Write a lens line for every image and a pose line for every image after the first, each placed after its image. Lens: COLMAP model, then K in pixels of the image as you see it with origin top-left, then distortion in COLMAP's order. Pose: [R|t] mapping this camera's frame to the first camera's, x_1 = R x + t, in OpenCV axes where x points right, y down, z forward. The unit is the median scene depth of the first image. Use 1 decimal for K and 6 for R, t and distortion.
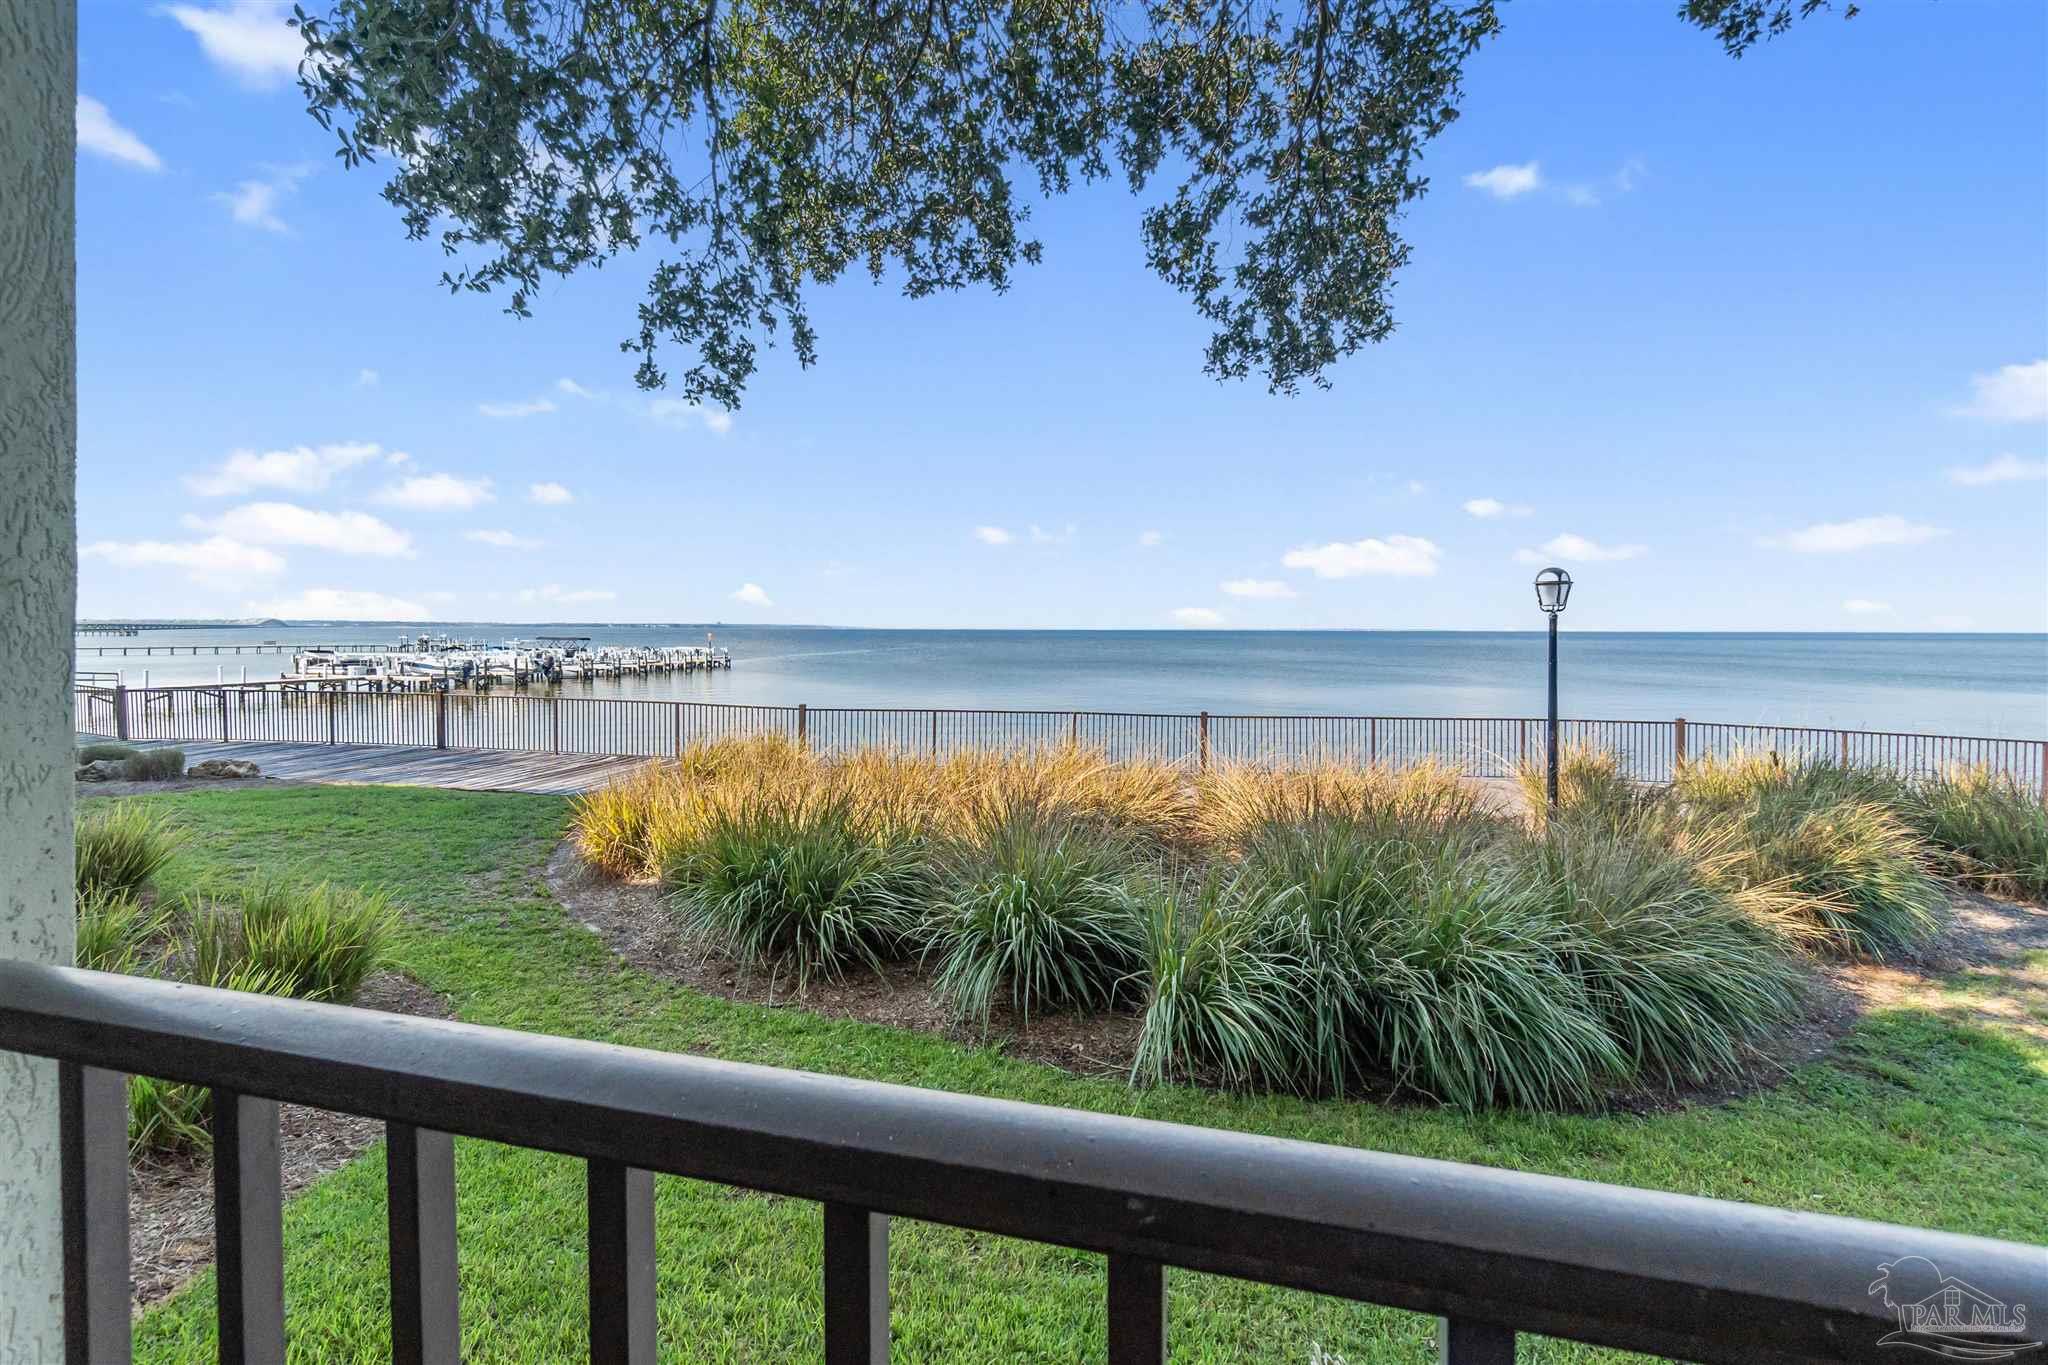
lens RADIAL K [[886.0, 0, 1024.0], [0, 886.0, 682.5], [0, 0, 1]] dist [0.001800, 0.000342]
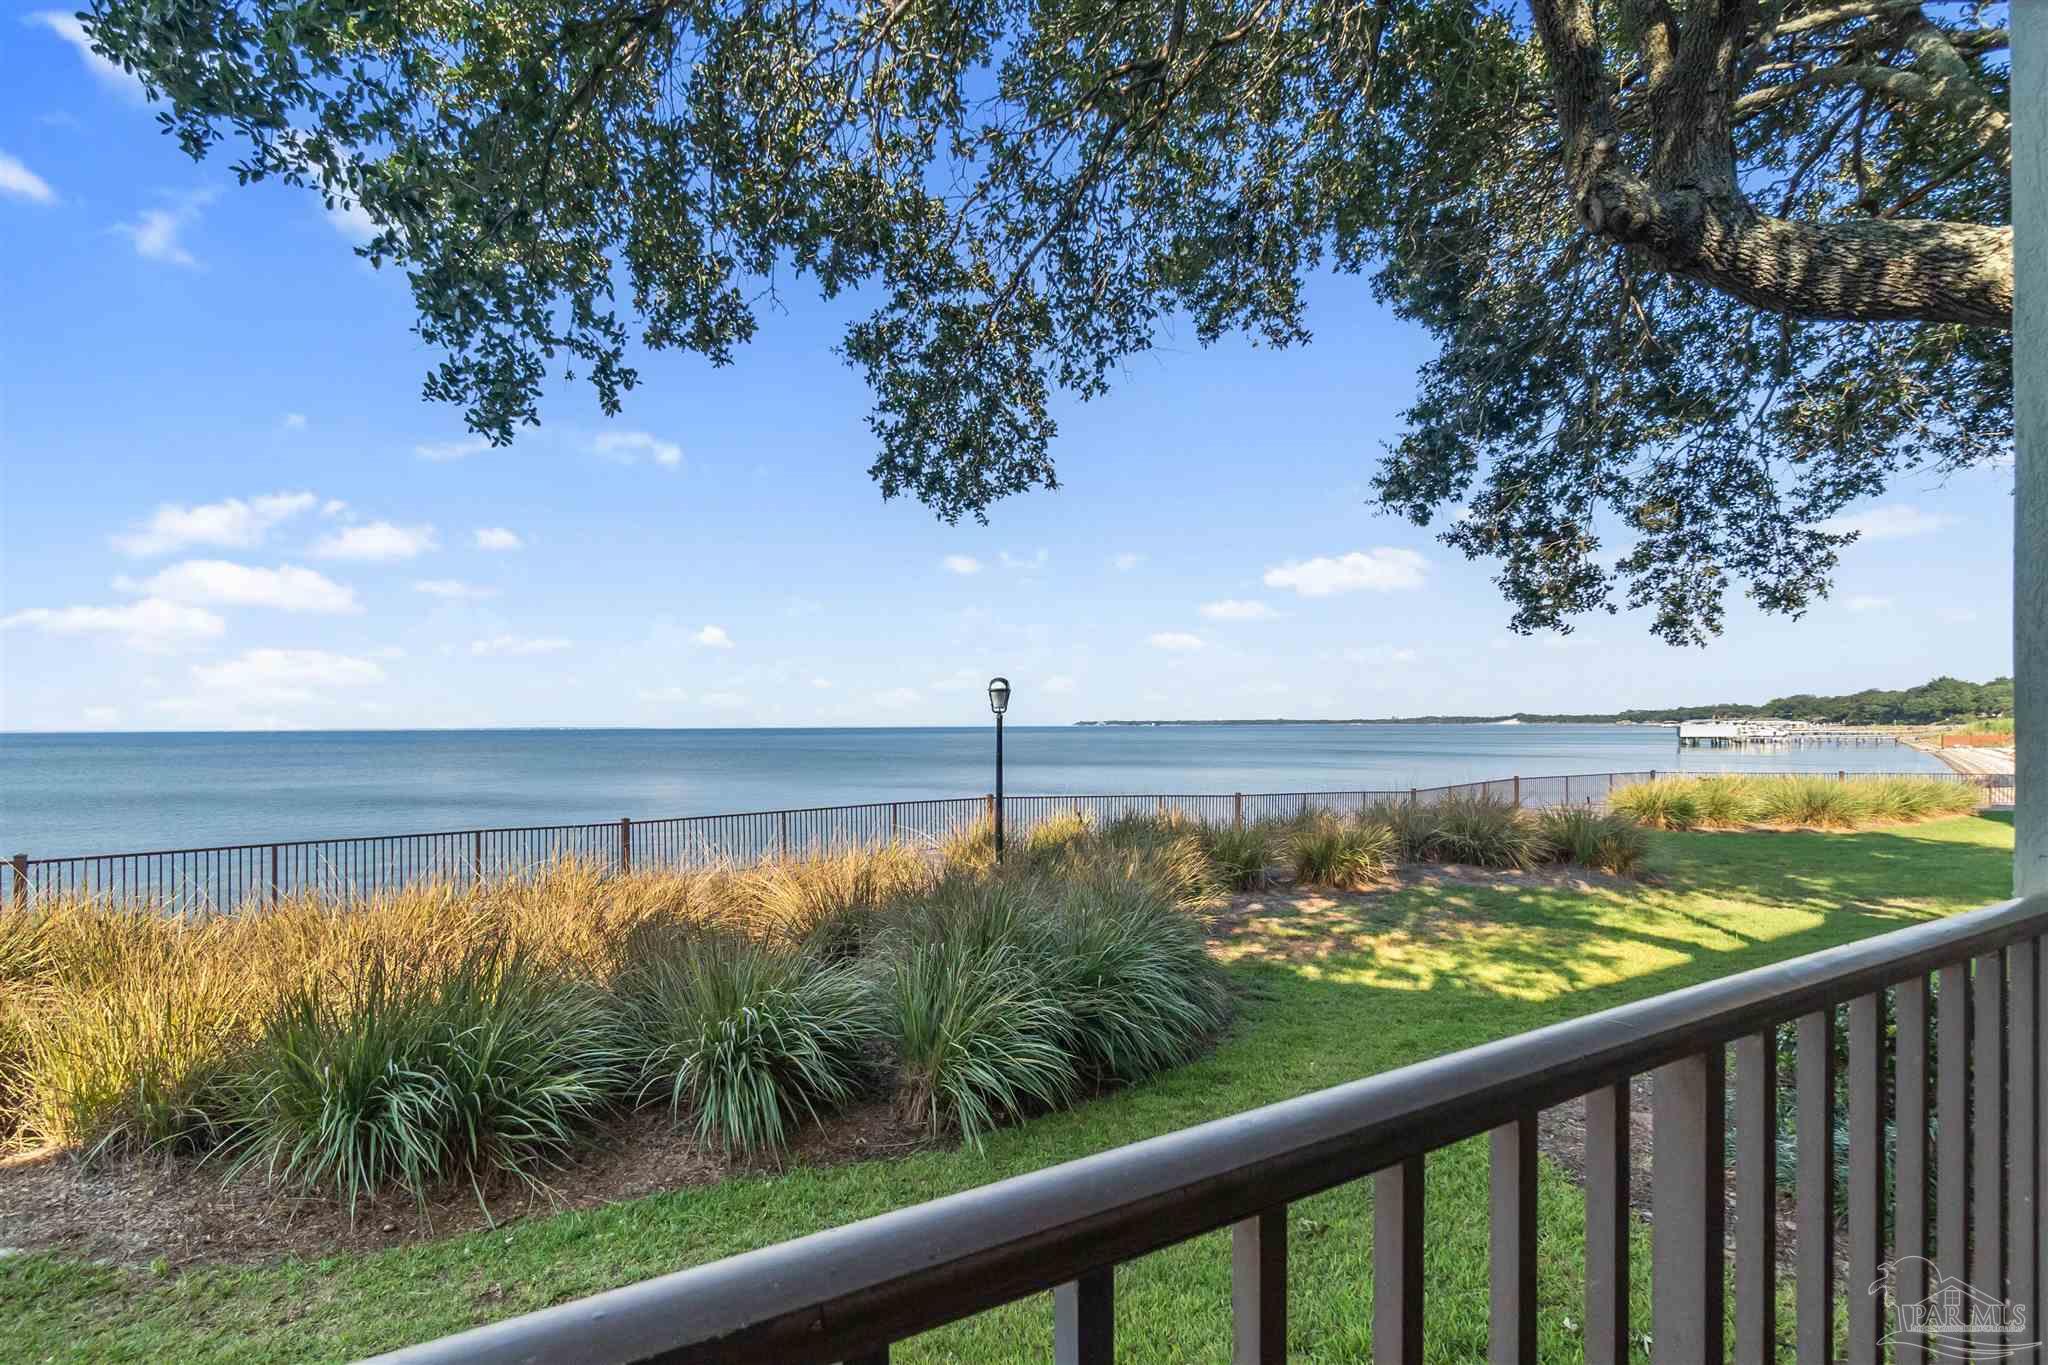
lens RADIAL K [[871.1, 0, 1024.3], [0, 871.1, 764.0], [0, 0, 1]] dist [-0.001016, -0.000242]
pose [[0.705110, -0.028093, 0.708541, -0.454221], [0.040655, 0.999173, -0.000841, -0.006072], [-0.707931, 0.029398, 0.705669, 0.152103]]
